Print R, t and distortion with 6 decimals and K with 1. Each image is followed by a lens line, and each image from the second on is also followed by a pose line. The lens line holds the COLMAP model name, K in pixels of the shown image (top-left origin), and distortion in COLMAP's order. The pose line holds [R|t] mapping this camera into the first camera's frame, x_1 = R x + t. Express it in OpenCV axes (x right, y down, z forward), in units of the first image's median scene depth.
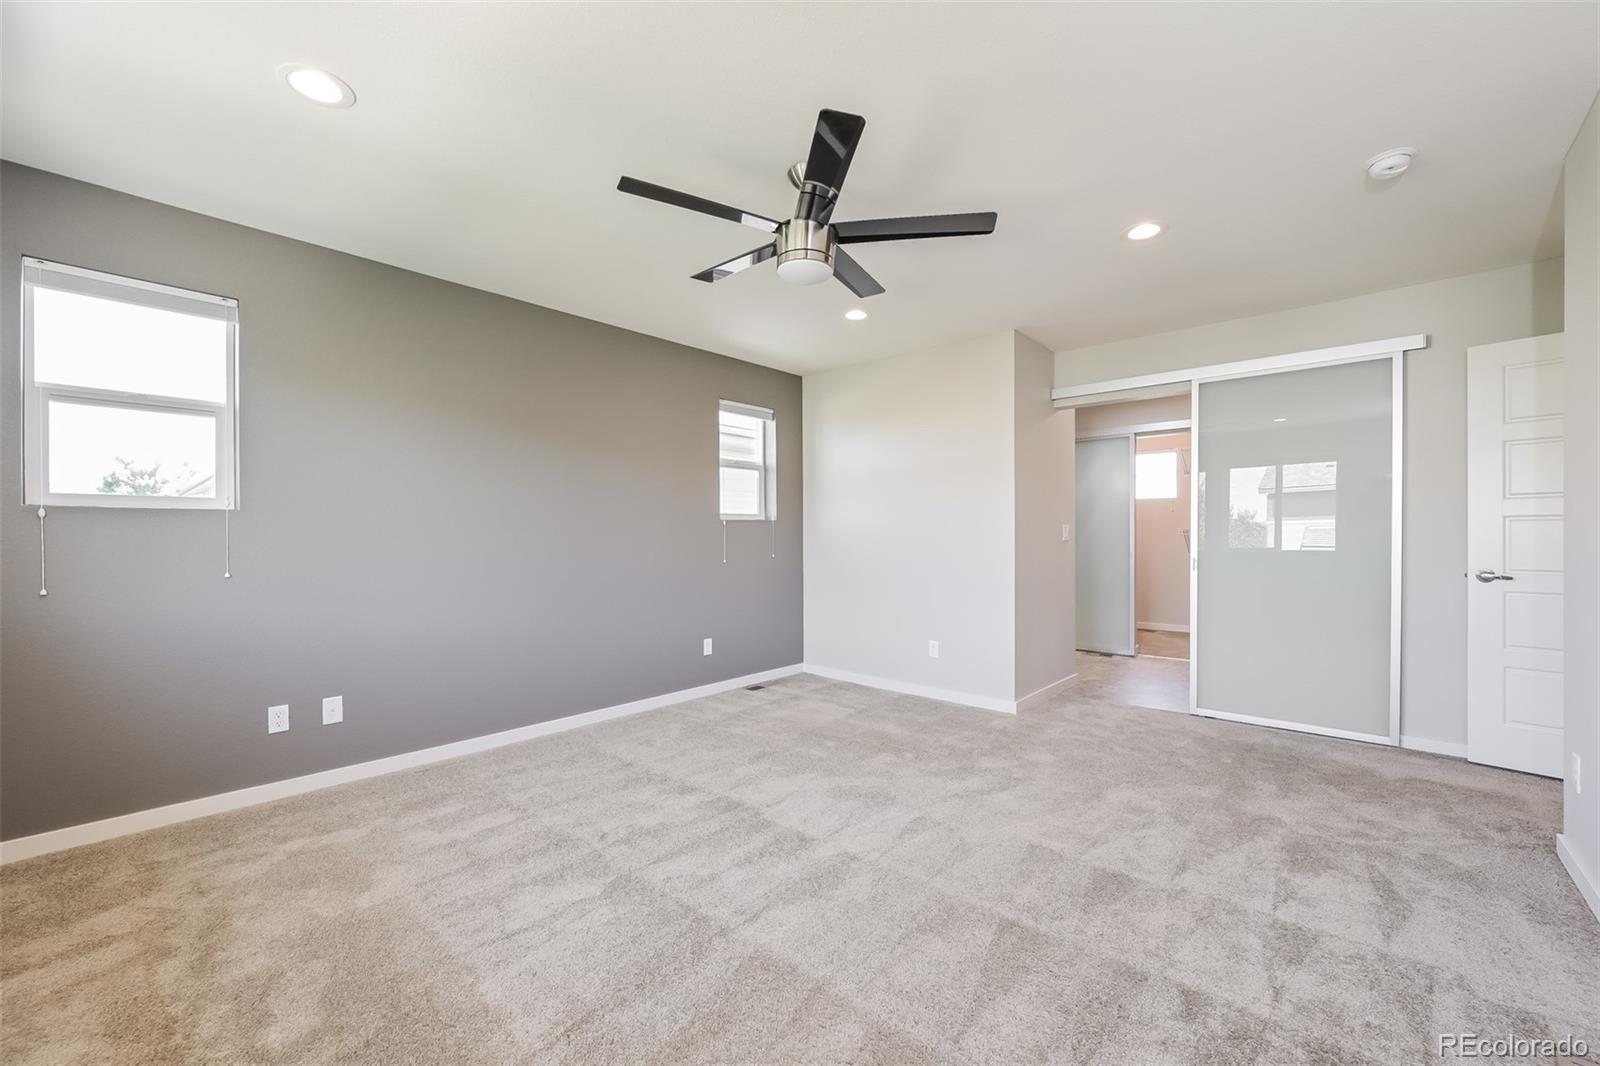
lens RADIAL K [[661.3, 0, 799.3], [0, 661.3, 544.1], [0, 0, 1]] dist [0.080469, 0.000009]
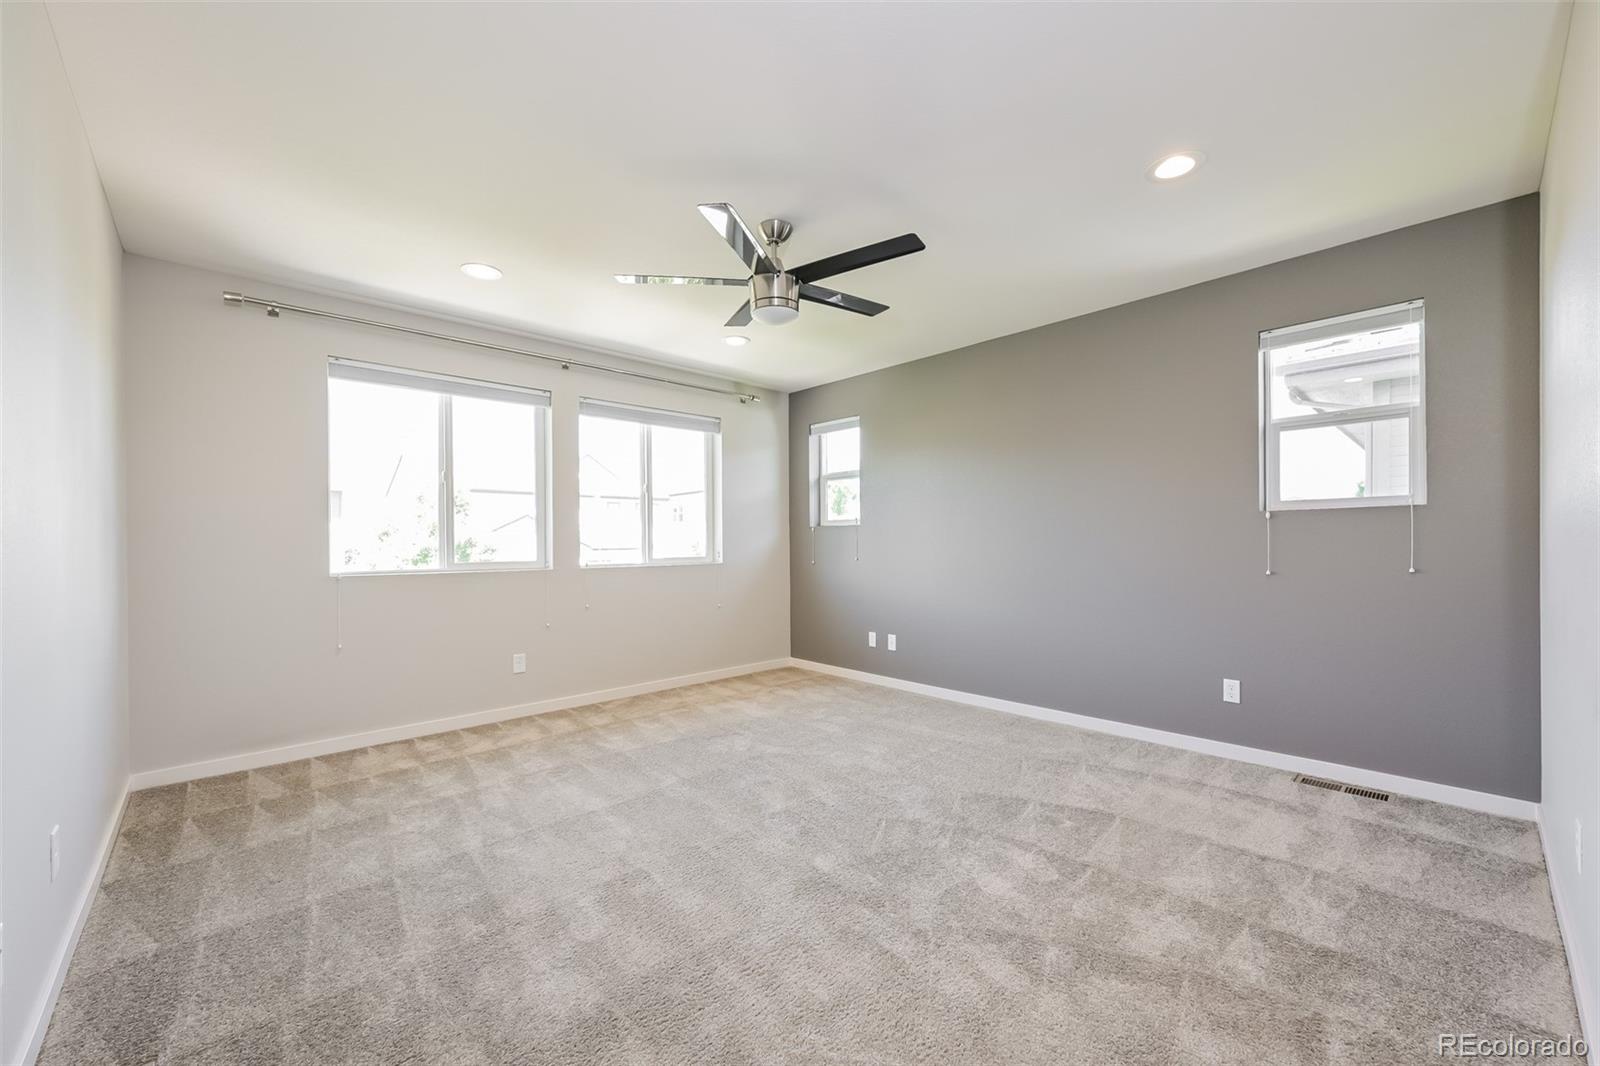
lens RADIAL K [[624.6, 0, 804.8], [0, 624.6, 541.2], [0, 0, 1]] dist [0.000427, 0.000162]
pose [[-0.062237, 0.008377, -0.998026, 0.572782], [-0.000799, 0.999964, 0.008443, -0.012086], [0.998061, 0.001322, -0.062228, 0.594914]]
